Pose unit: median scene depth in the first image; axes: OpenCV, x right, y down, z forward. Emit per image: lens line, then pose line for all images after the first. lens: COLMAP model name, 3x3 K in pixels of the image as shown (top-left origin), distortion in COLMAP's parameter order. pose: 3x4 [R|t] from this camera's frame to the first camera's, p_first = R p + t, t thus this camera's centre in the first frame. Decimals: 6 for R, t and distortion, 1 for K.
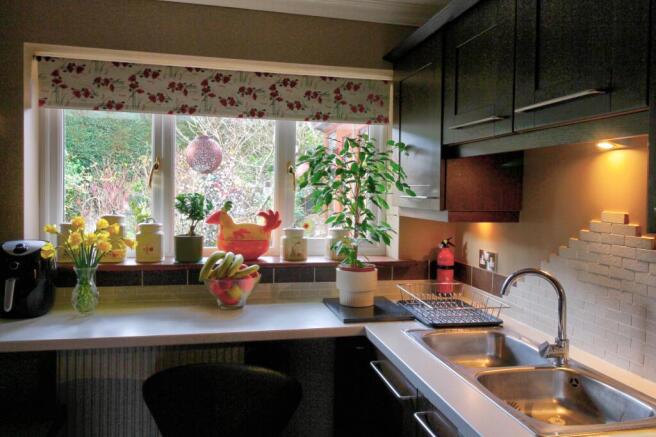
lens RADIAL K [[505.2, 0, 329.8], [0, 505.2, 208.4], [0, 0, 1]] dist [0.012551, -0.008710]
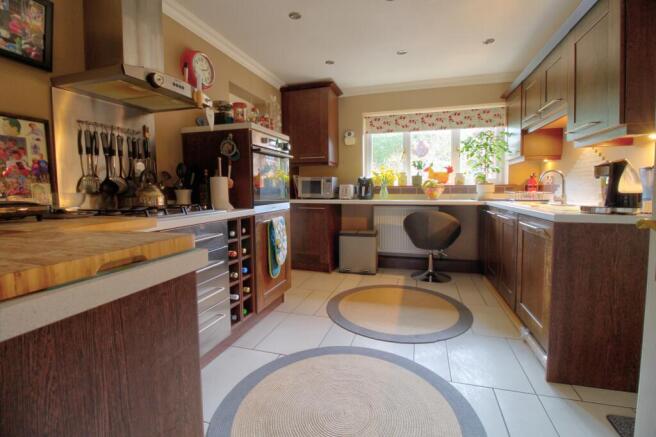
lens RADIAL K [[306.8, 0, 327.9], [0, 306.8, 209.0], [0, 0, 1]] dist [-0.002343, -0.010901]
pose [[0.874800, 0.004488, -0.484463, 0.100956], [0.007460, 0.999714, 0.022732, 0.189175], [0.484426, -0.023500, 0.874516, -0.668153]]
